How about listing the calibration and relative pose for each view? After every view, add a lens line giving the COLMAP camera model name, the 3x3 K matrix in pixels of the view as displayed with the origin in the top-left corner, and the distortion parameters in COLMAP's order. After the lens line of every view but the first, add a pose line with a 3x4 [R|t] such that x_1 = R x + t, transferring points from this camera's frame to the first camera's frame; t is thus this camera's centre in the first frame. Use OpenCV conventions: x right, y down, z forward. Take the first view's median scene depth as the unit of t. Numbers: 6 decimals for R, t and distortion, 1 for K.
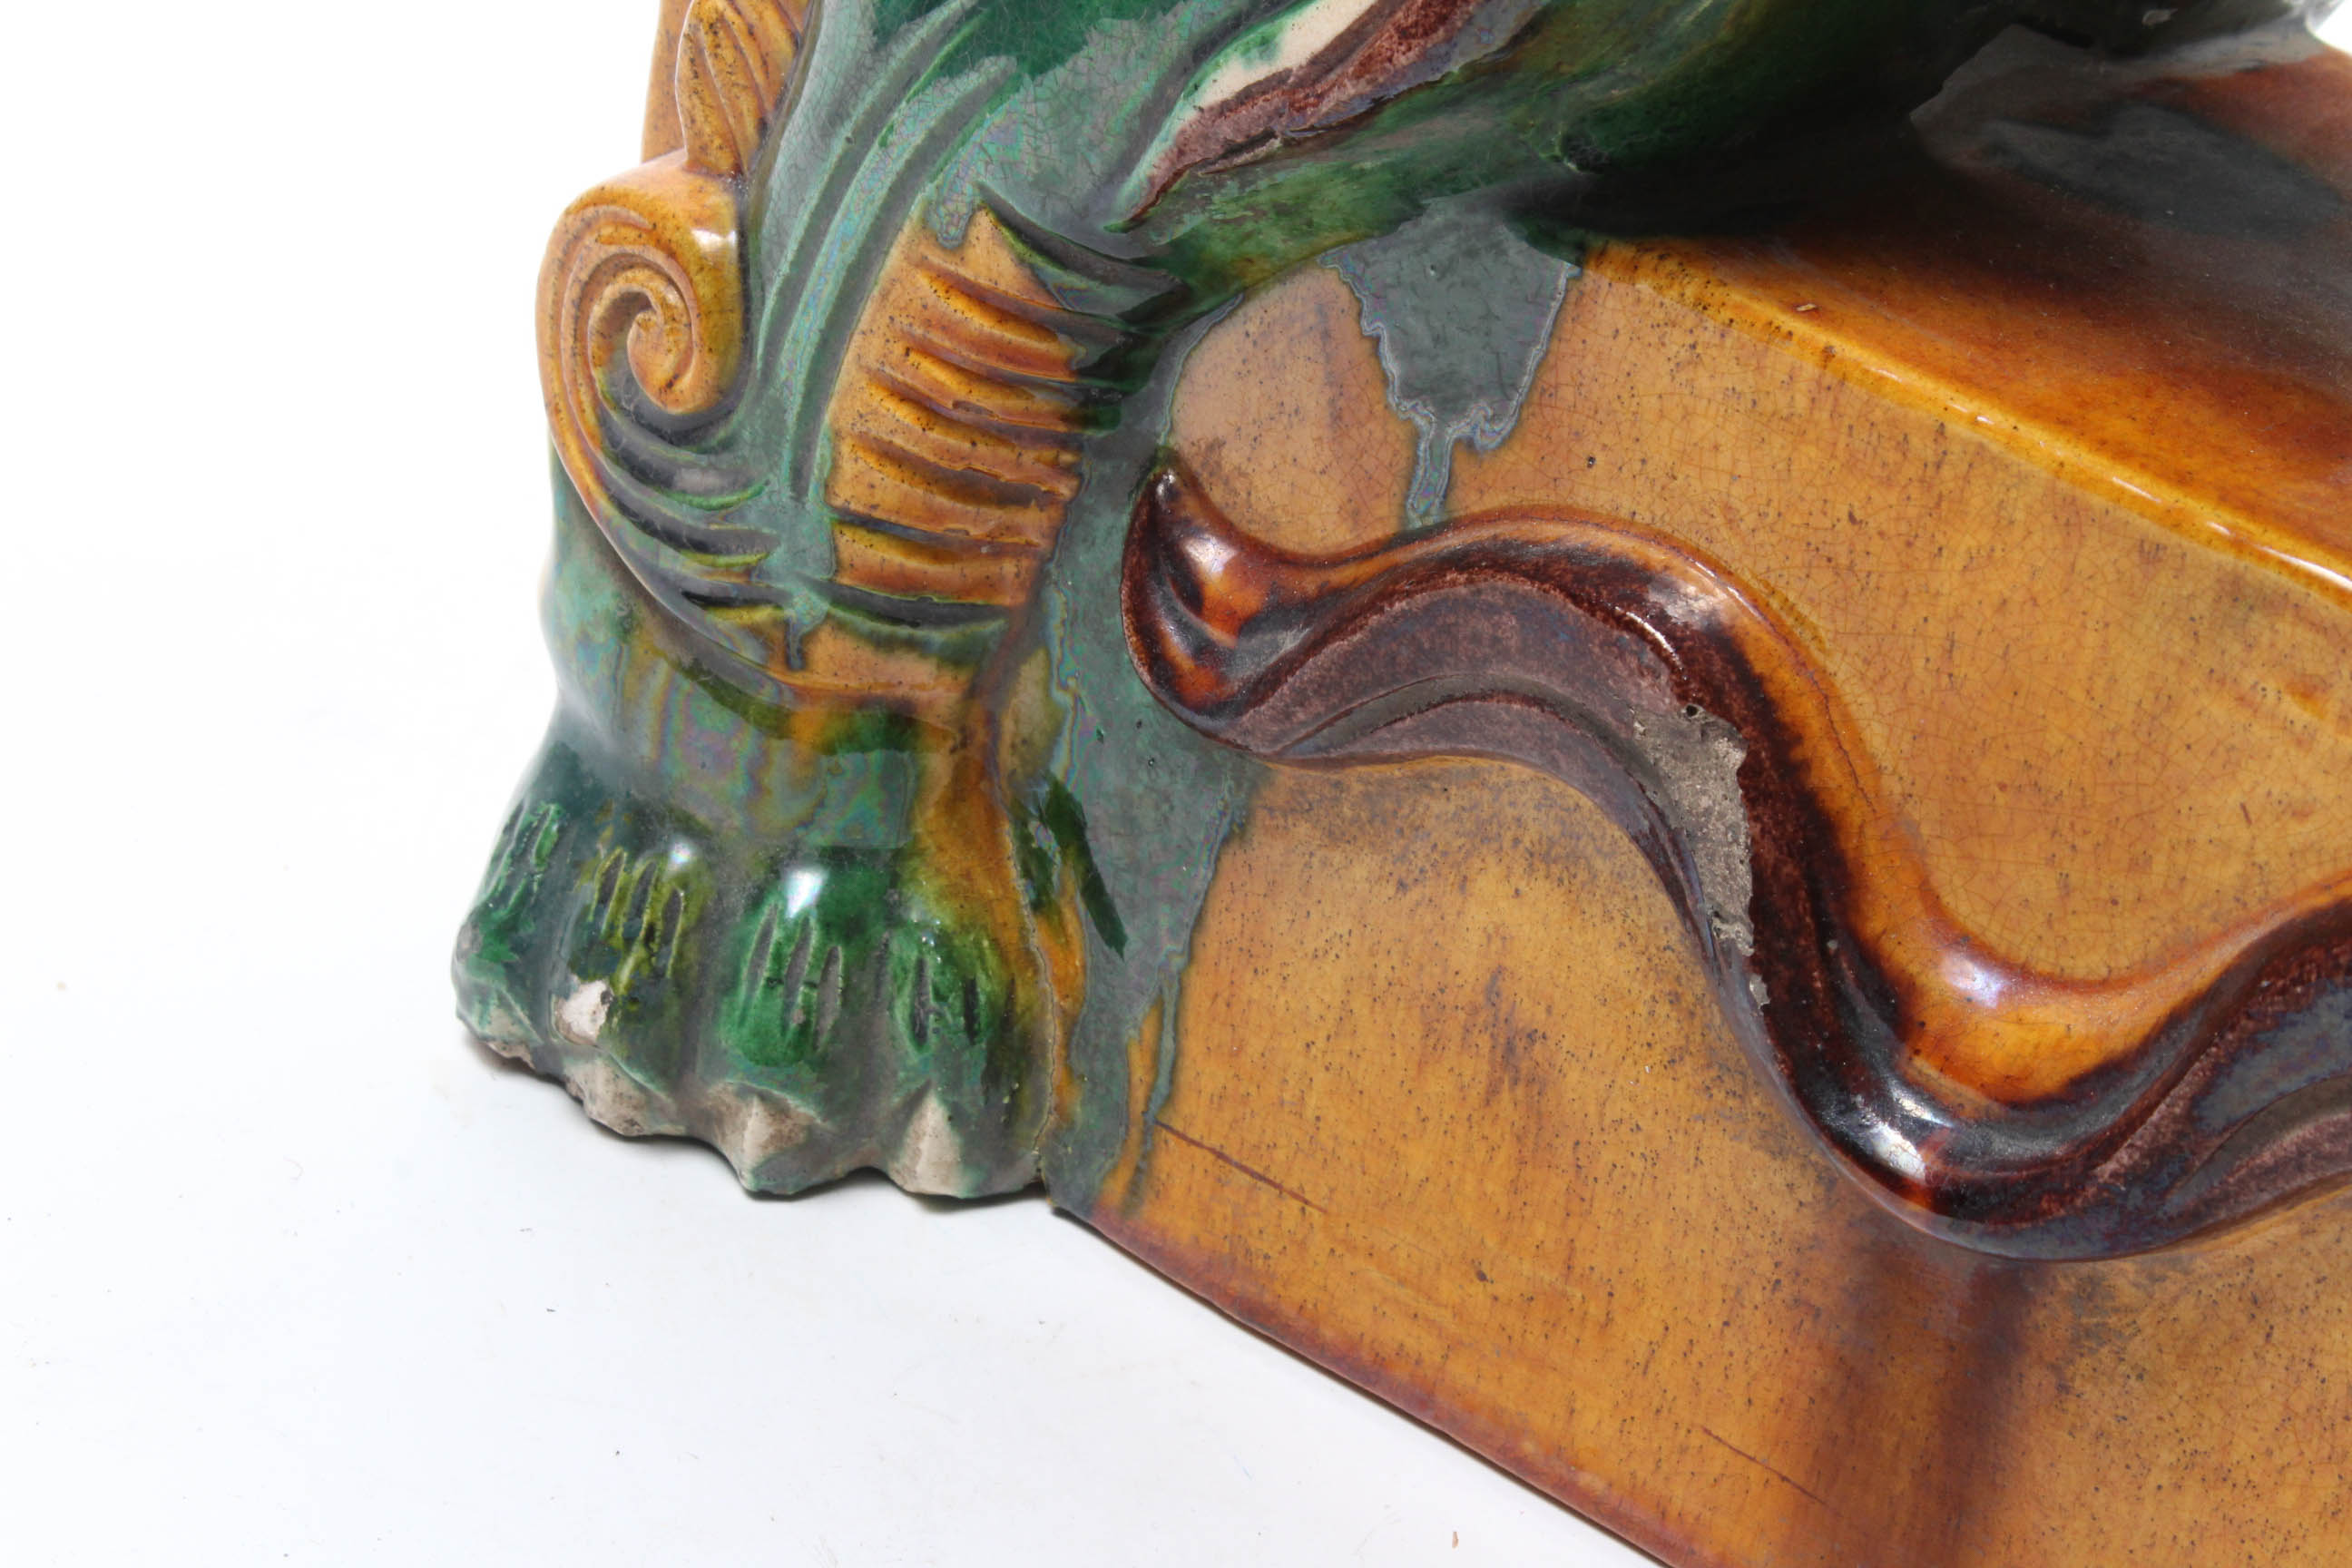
lens RADIAL K [[5565.8, 0, 1175.2], [0, 5565.8, 734.7], [0, 0, 1]] dist [0.058860, 0.266791]
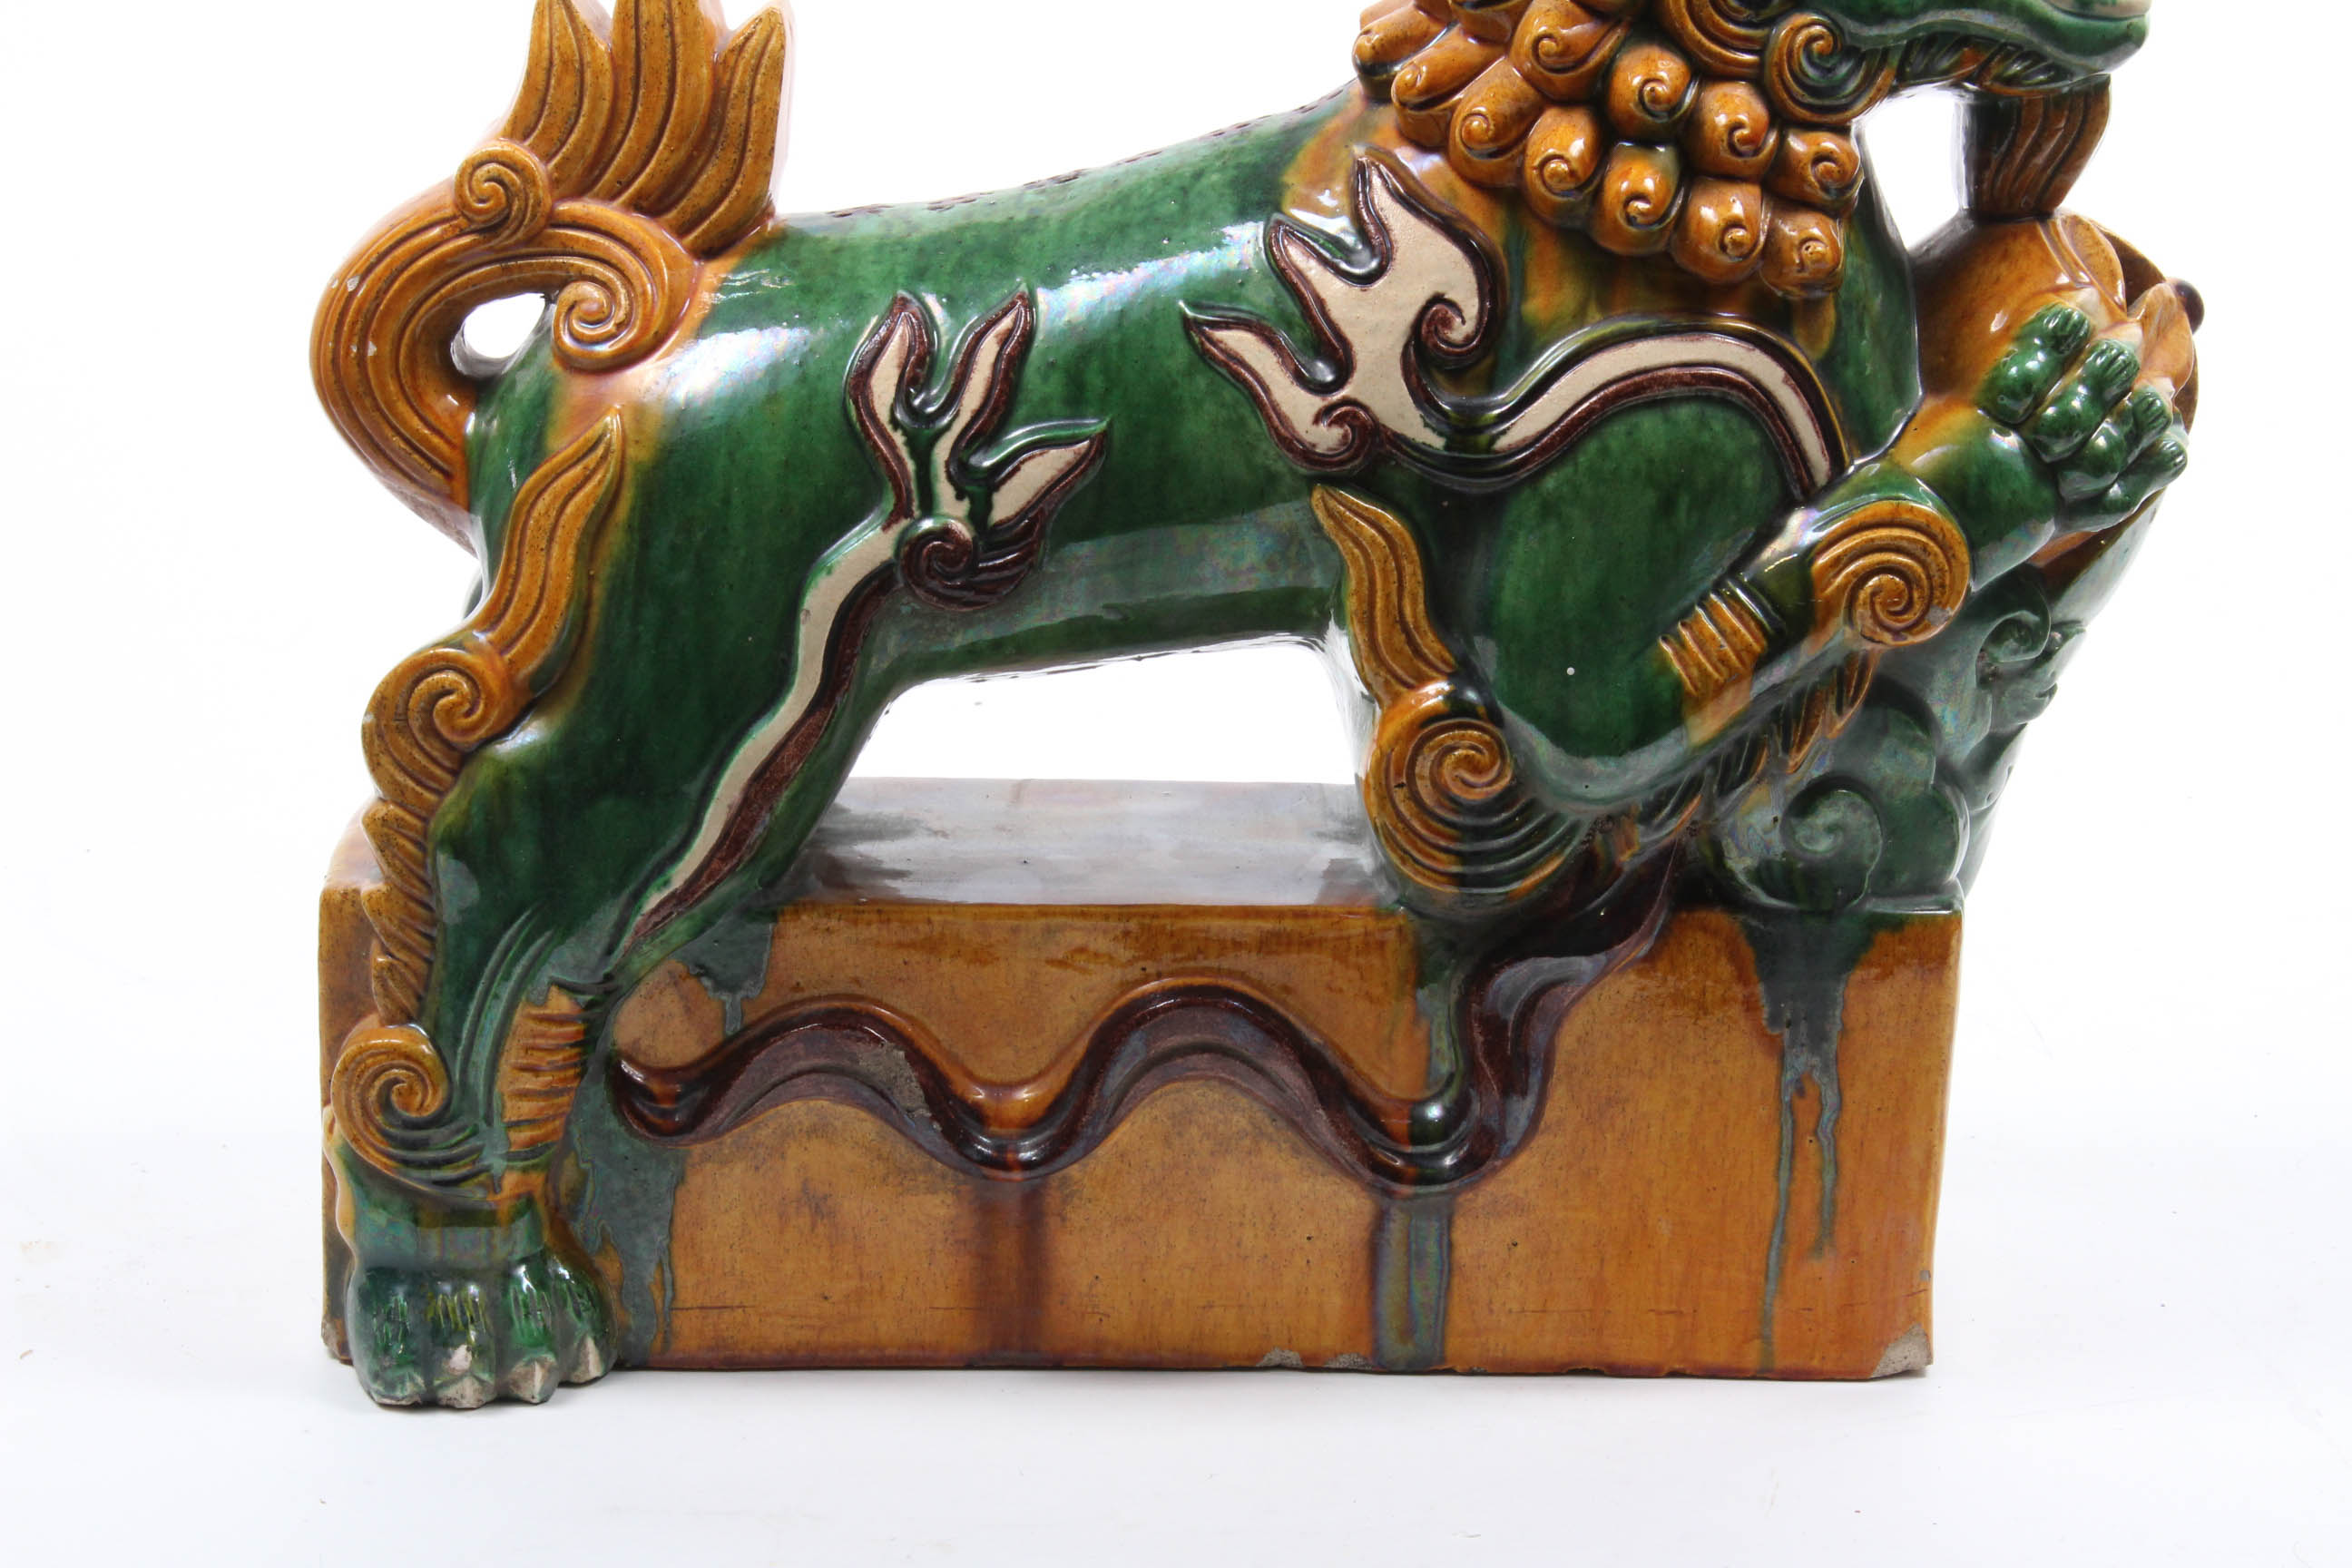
lens RADIAL K [[5565.8, 0, 1175.2], [0, 5565.8, 734.7], [0, 0, 1]] dist [0.058860, 0.266791]
pose [[0.754609, -0.323400, 0.570945, -1.250064], [0.399613, 0.916640, -0.008951, -0.058637], [-0.520457, 0.234911, 0.820939, -1.332696]]
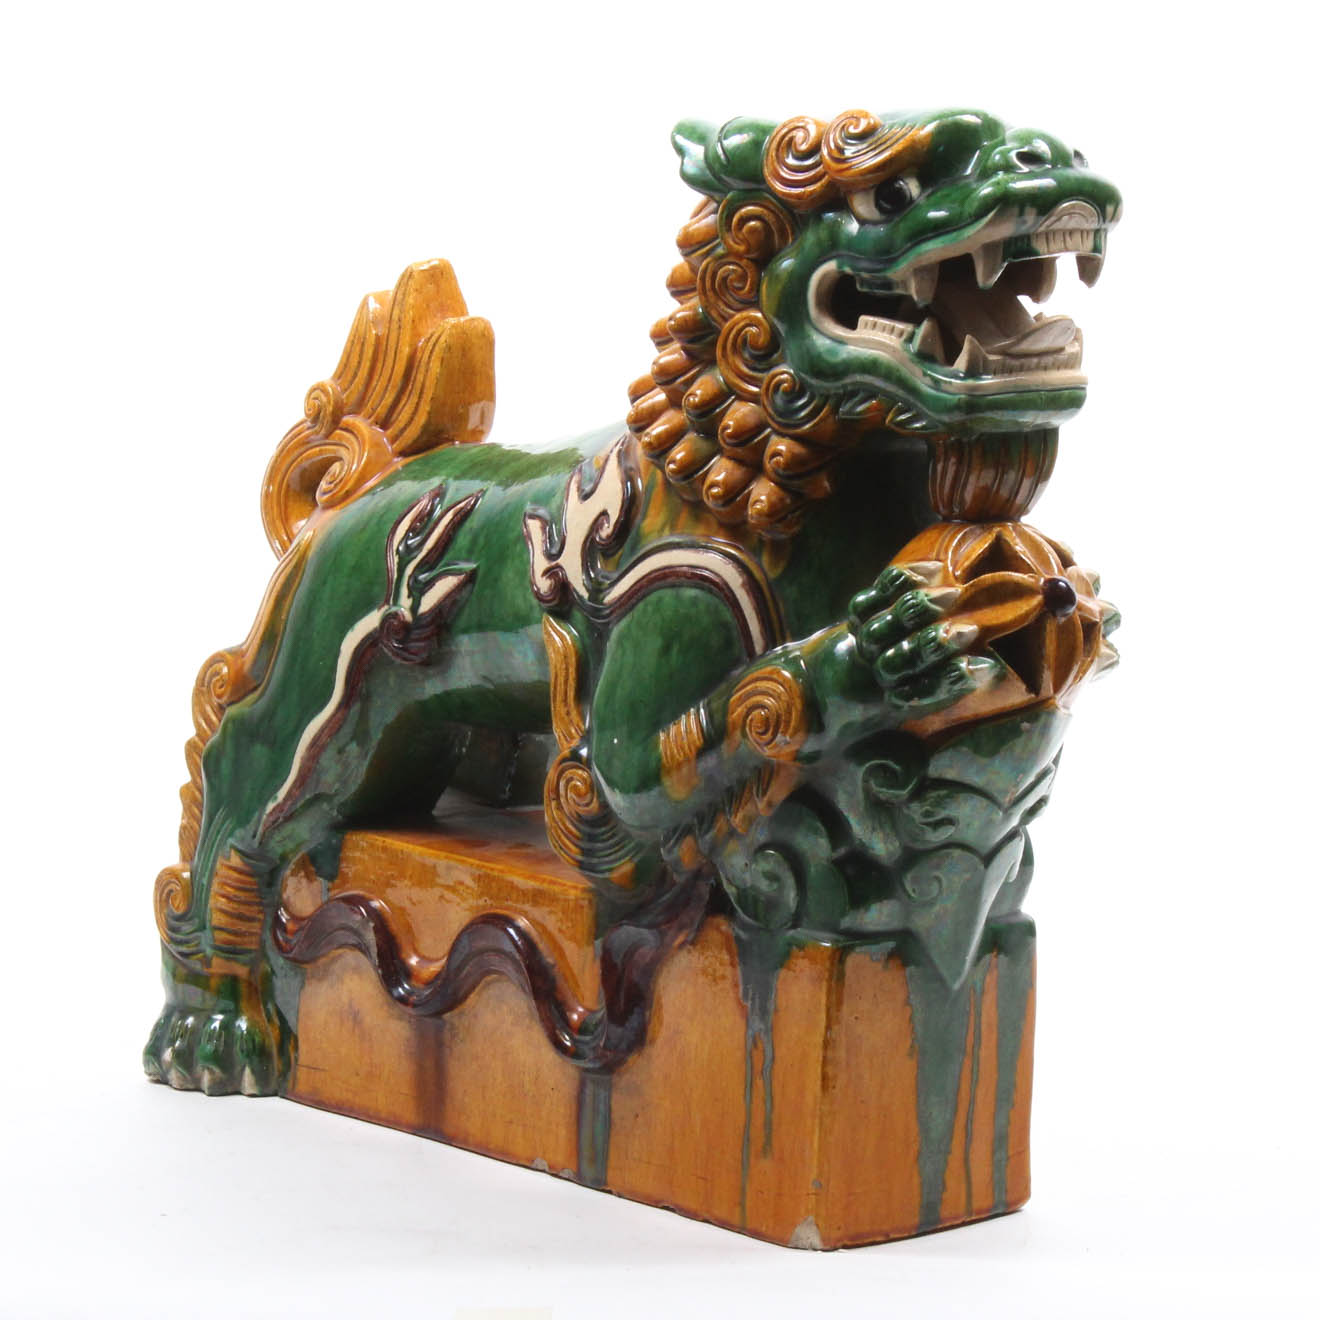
lens RADIAL K [[6138.5, 0, 682.6], [0, 6138.5, 490.9], [0, 0, 1]] dist [0.034226, 2.952660]
pose [[0.985229, -0.110609, -0.130725, 1.007804], [0.056572, 0.930777, -0.361184, 1.456086], [0.161626, 0.348453, 0.923286, -3.671573]]
